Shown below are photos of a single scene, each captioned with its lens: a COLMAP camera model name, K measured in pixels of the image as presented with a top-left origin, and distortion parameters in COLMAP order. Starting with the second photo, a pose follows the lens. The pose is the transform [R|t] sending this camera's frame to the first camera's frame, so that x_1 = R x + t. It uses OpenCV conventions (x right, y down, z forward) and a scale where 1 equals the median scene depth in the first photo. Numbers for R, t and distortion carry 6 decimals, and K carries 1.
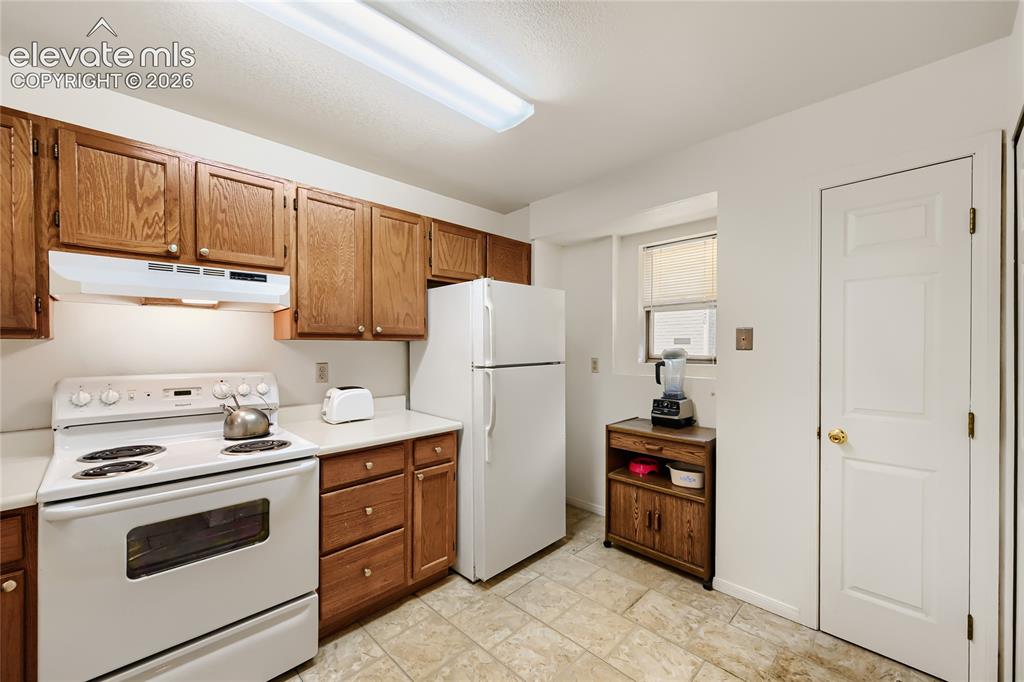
lens RADIAL K [[411.1, 0, 506.0], [0, 411.1, 346.4], [0, 0, 1]] dist [0.009304, 0.000408]
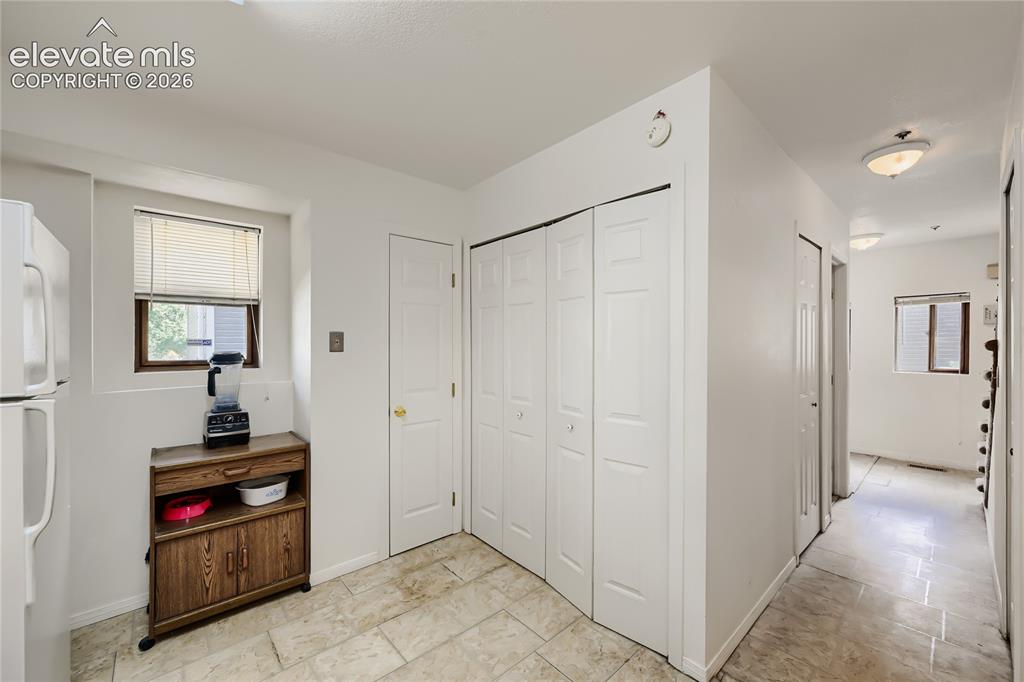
lens RADIAL K [[404.6, 0, 531.6], [0, 404.6, 345.2], [0, 0, 1]] dist [-0.001049, 0.001632]
pose [[0.028332, 0.004718, 0.999587, -0.488651], [0.005794, 0.999971, -0.004884, -0.000095], [-0.999582, 0.005930, 0.028304, 0.432957]]
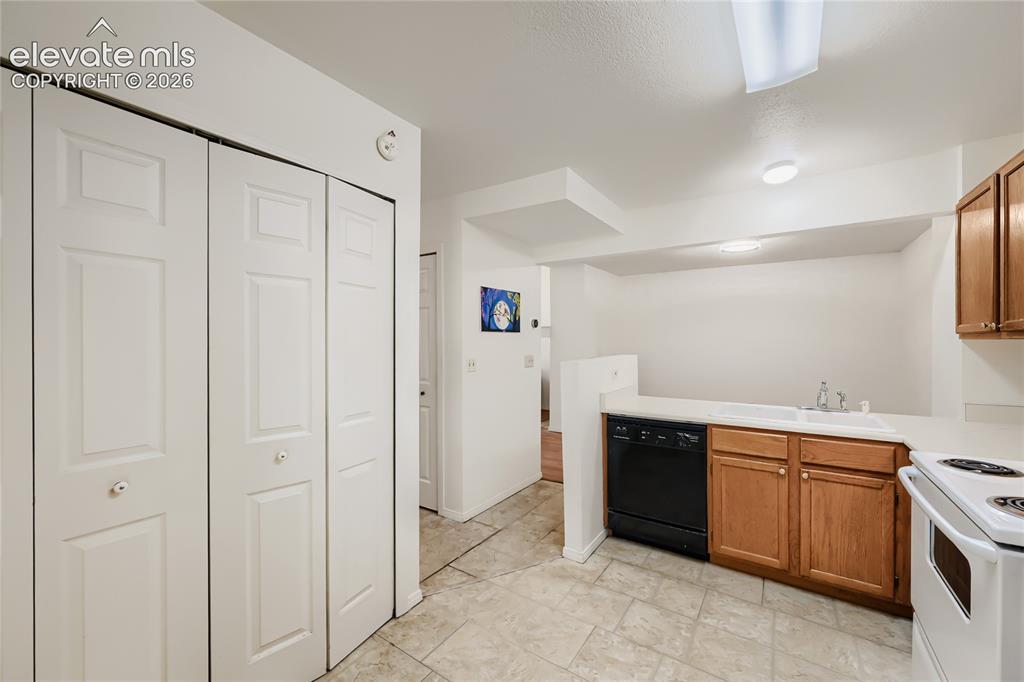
lens RADIAL K [[404.6, 0, 504.6], [0, 404.6, 344.1], [0, 0, 1]] dist [-0.001049, 0.001632]
pose [[-0.983344, 0.000341, -0.181755, 0.227606], [-0.001120, 0.999968, 0.007935, -0.005384], [0.181752, 0.008006, -0.983312, 1.113889]]
